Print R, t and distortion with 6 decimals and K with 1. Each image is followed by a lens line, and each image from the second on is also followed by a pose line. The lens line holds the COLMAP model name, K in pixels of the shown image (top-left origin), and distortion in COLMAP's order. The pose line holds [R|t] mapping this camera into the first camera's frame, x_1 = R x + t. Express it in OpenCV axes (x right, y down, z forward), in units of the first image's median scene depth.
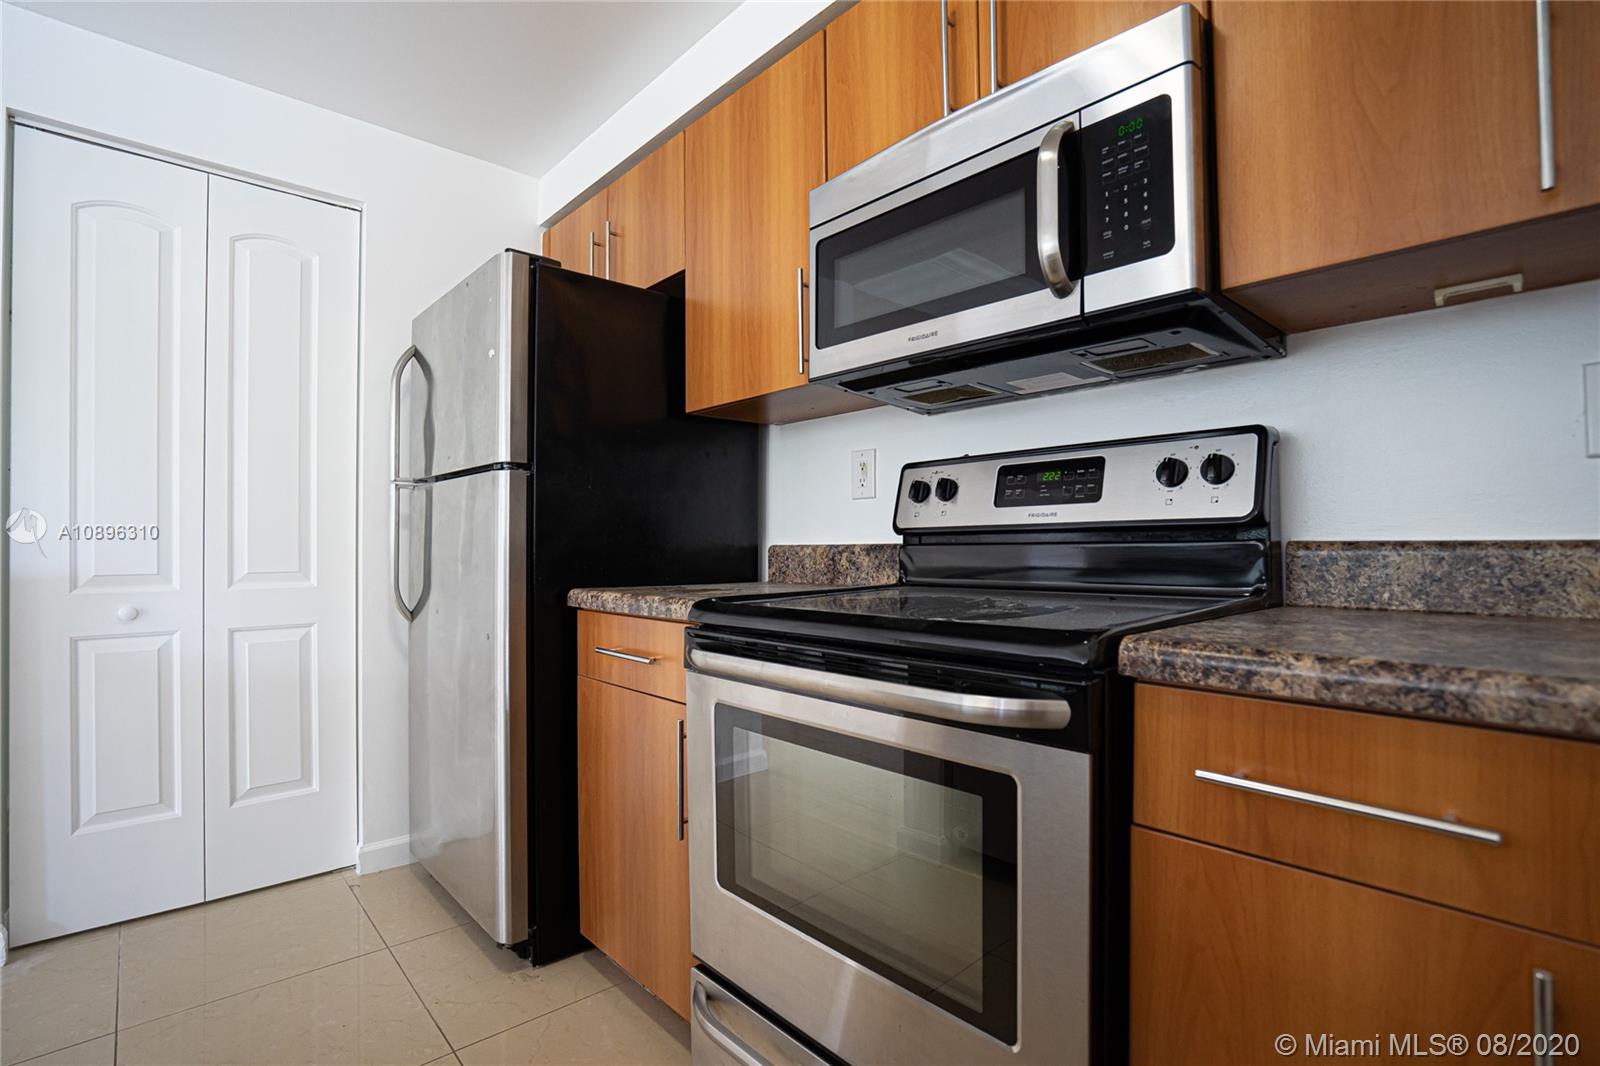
lens RADIAL K [[772.5, 0, 789.8], [0, 772.5, 560.4], [0, 0, 1]] dist [-0.046269, 0.017356]
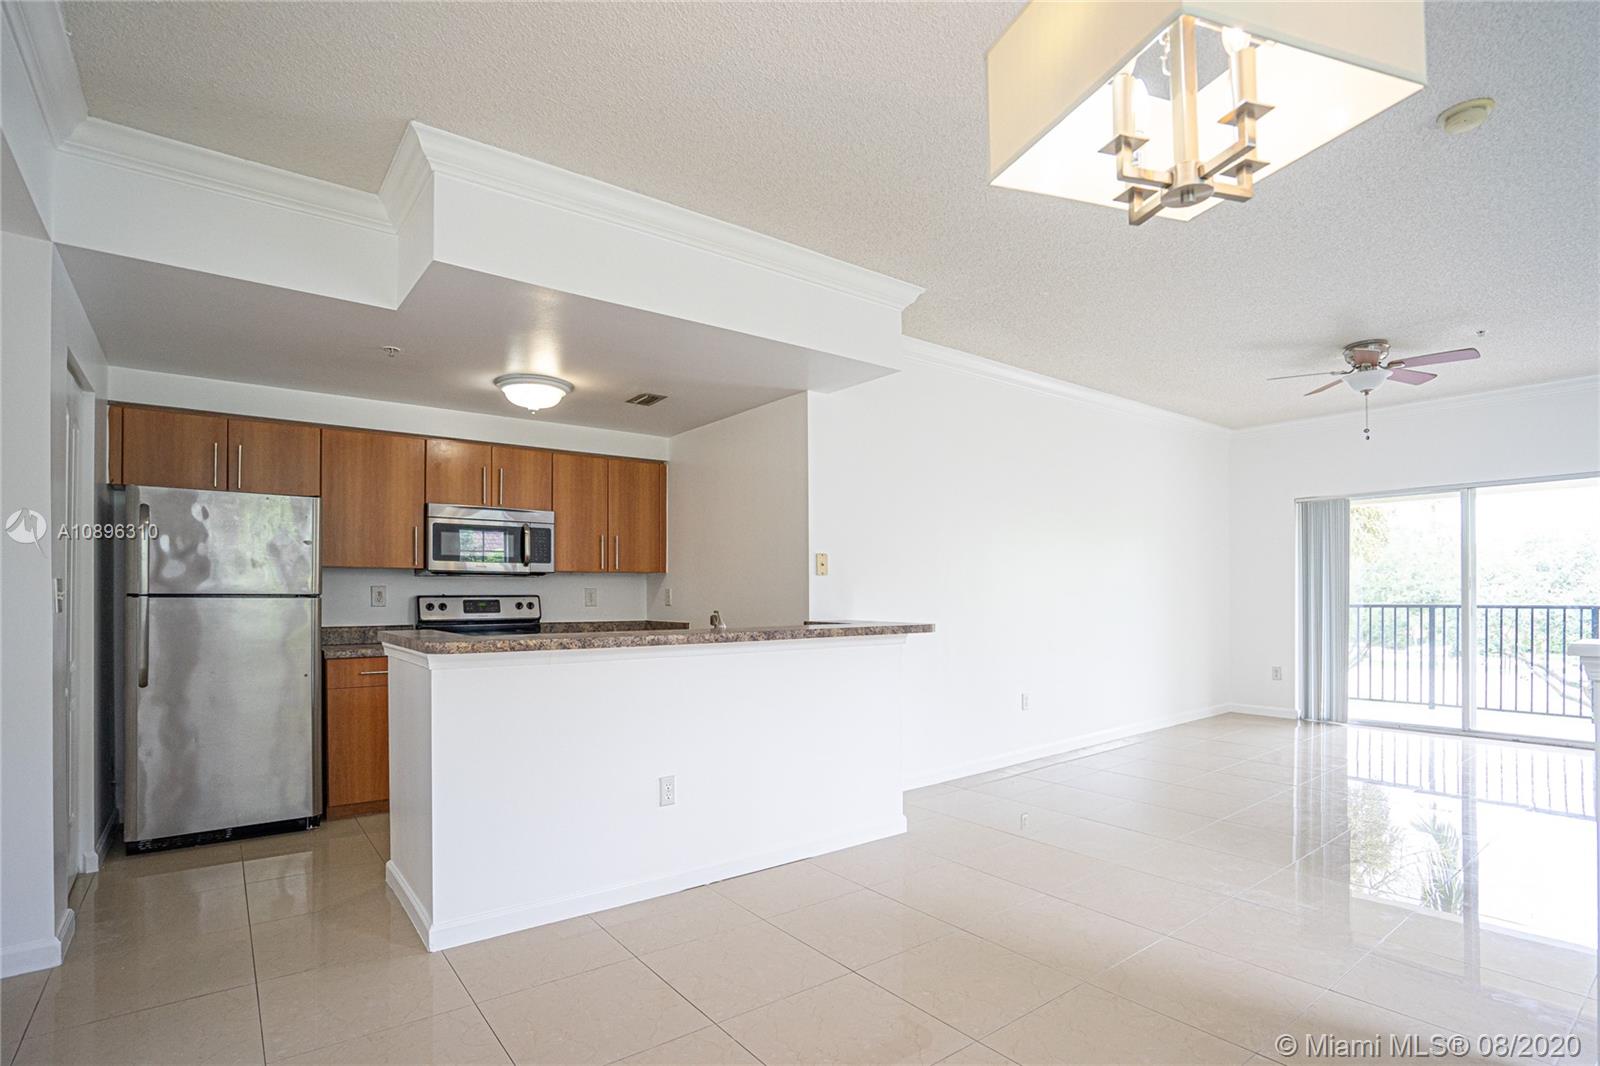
lens RADIAL K [[757.6, 0, 797.4], [0, 757.6, 590.7], [0, 0, 1]] dist [-0.049983, 0.019705]
pose [[0.069130, 0.005301, 0.997594, -2.881561], [0.009519, 0.999937, -0.005973, -0.140306], [-0.997562, 0.009909, 0.069075, -0.596992]]
